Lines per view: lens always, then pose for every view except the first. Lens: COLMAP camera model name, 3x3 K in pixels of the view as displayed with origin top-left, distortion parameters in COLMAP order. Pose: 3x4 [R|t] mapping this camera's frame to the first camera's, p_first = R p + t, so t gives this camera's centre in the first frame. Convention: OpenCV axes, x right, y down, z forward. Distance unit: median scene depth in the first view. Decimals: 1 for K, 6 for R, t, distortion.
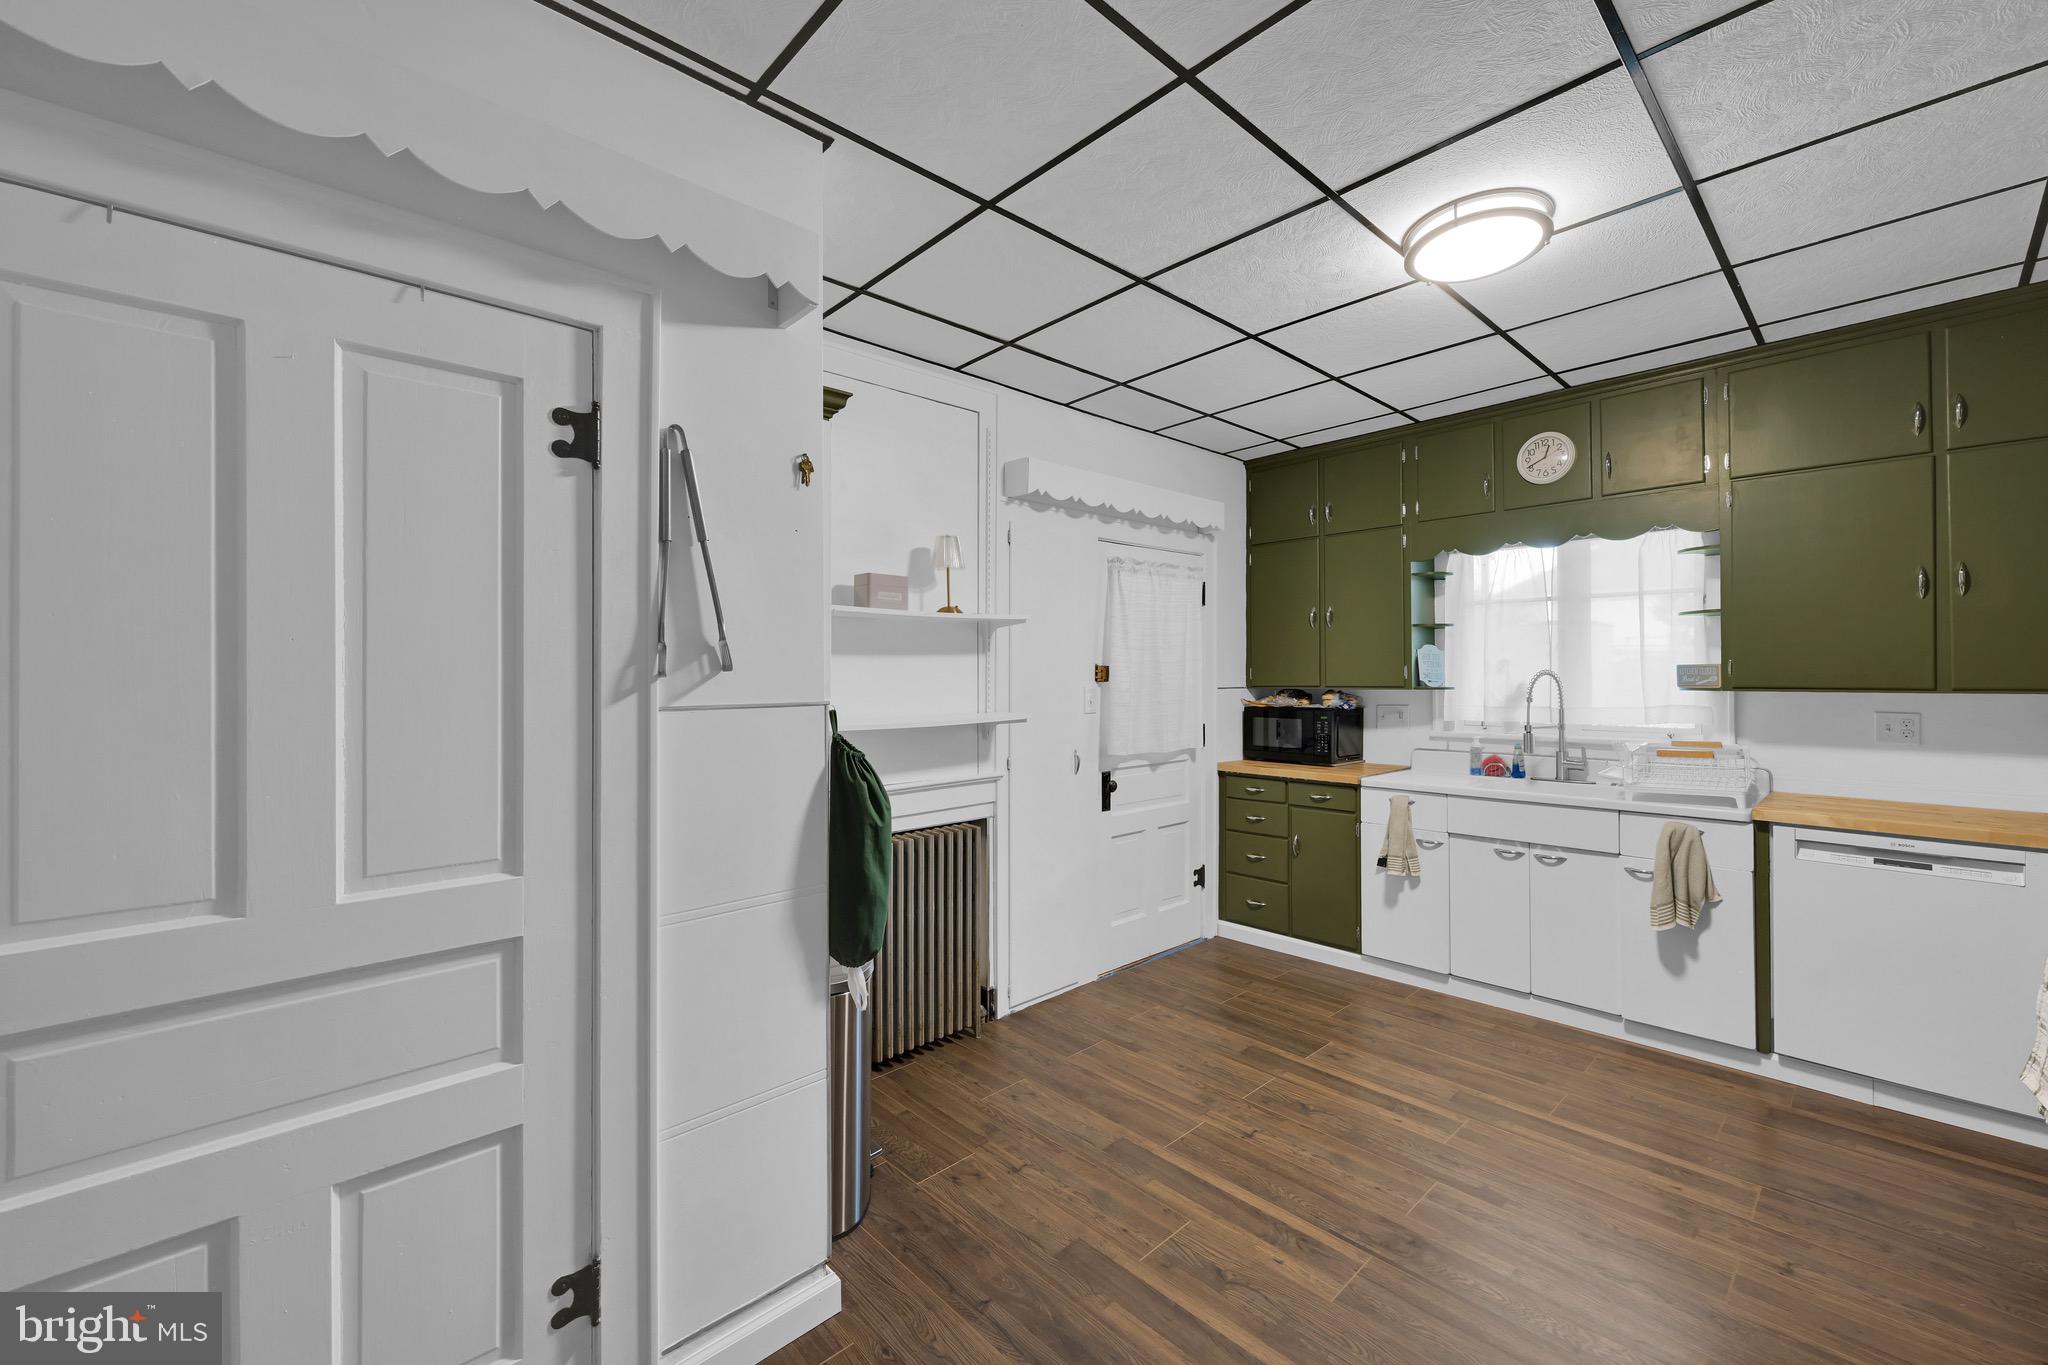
lens RADIAL K [[816.3, 0, 1035.4], [0, 816.3, 670.3], [0, 0, 1]] dist [0.000809, 0.000017]
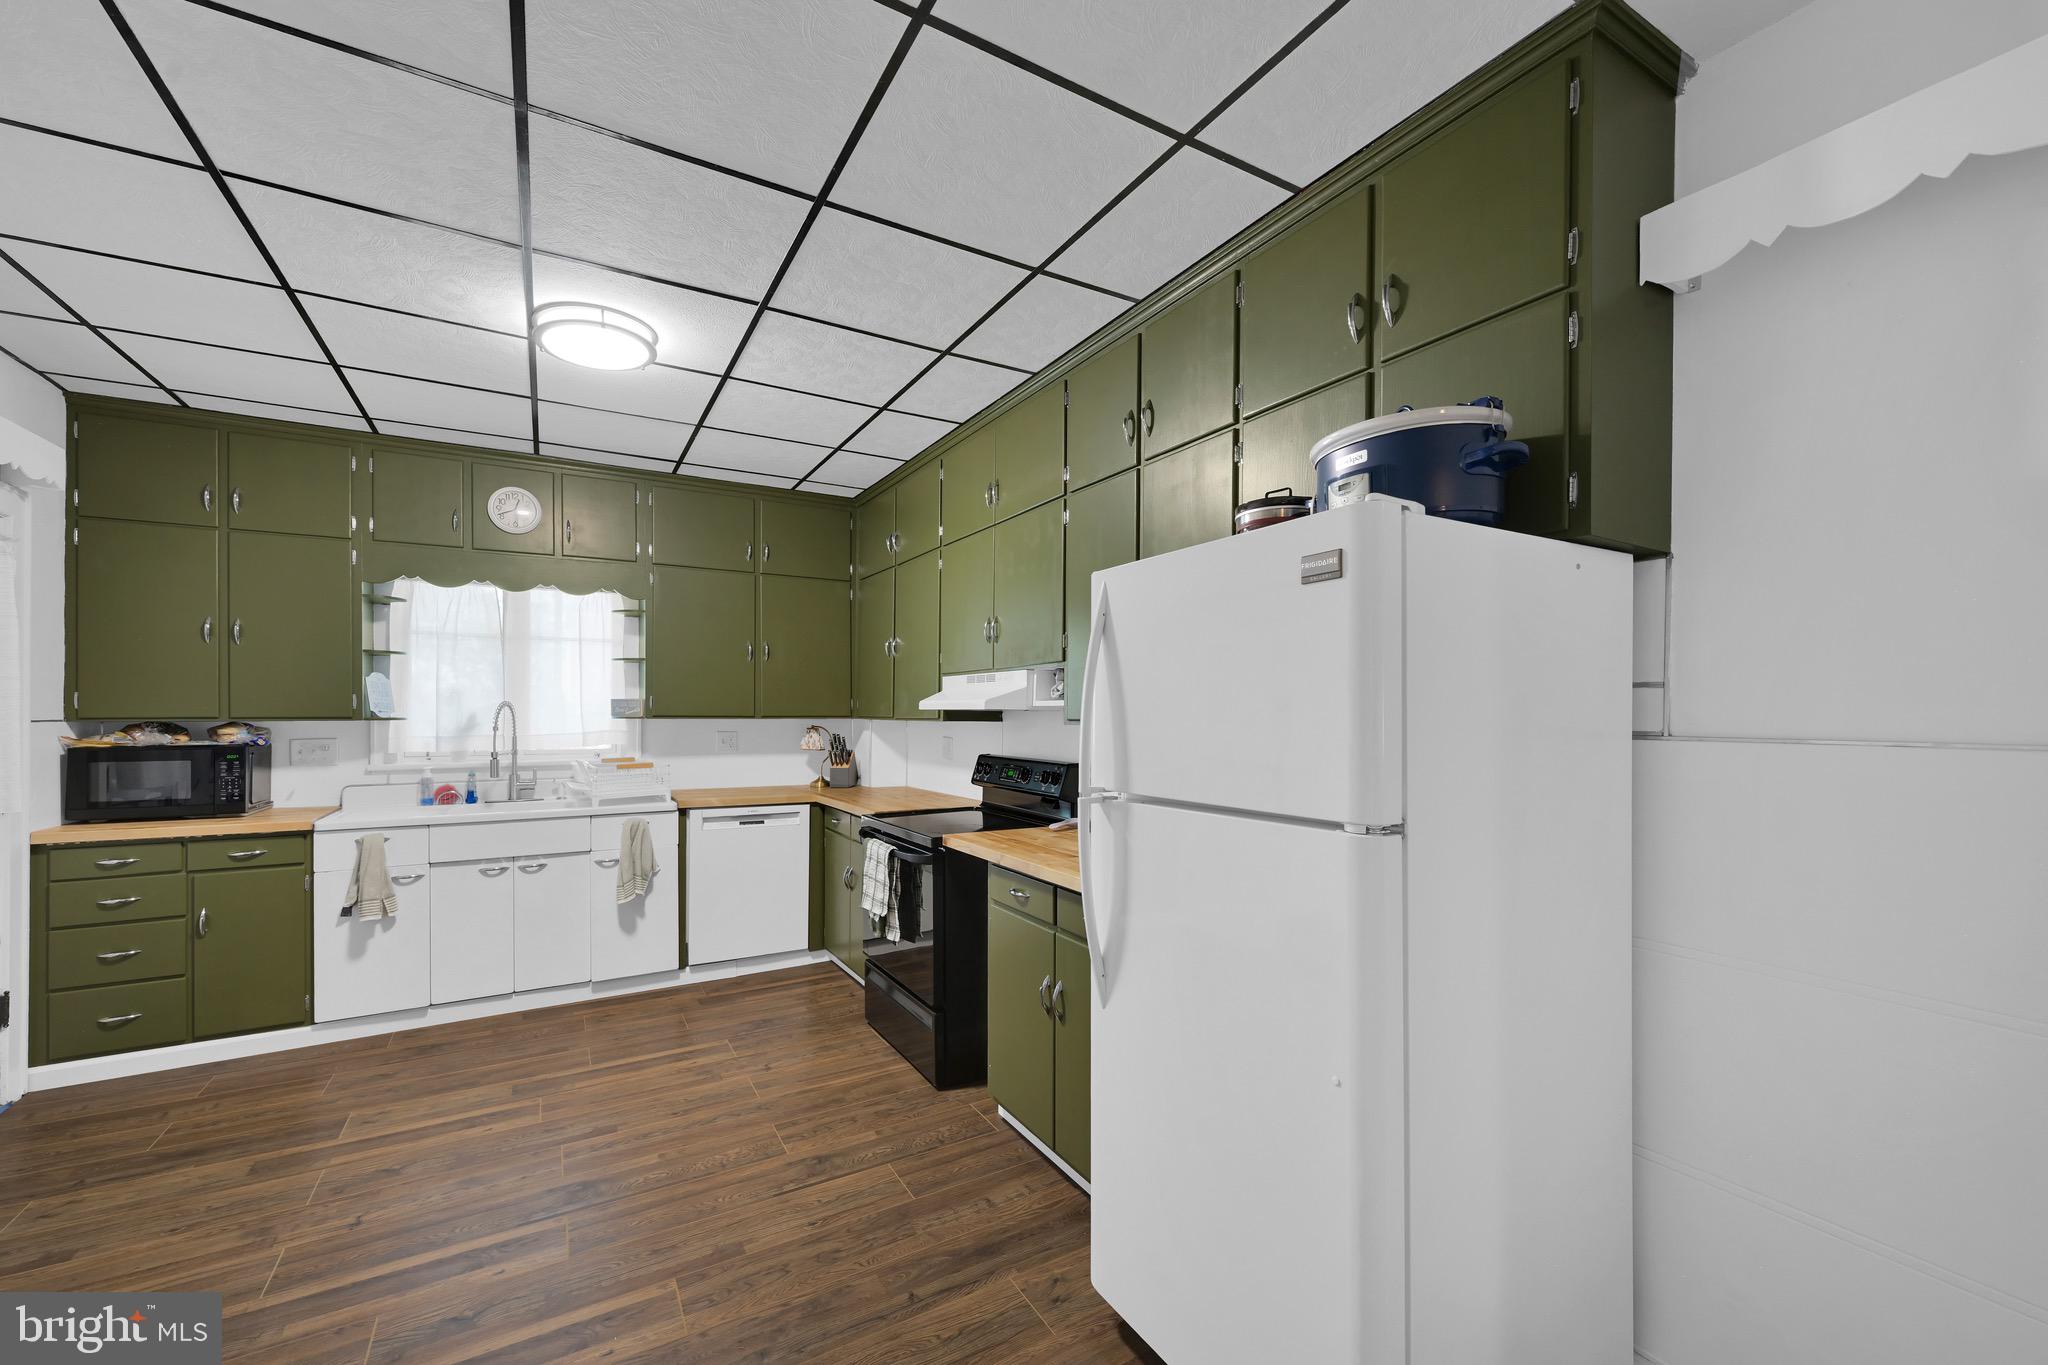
lens RADIAL K [[816.3, 0, 1024.8], [0, 816.3, 716.7], [0, 0, 1]] dist [0.000809, 0.000017]
pose [[0.223254, -0.002809, 0.974756, -0.320790], [-0.011137, 0.999923, 0.005433, 0.006968], [-0.974697, -0.012069, 0.223205, 0.078499]]
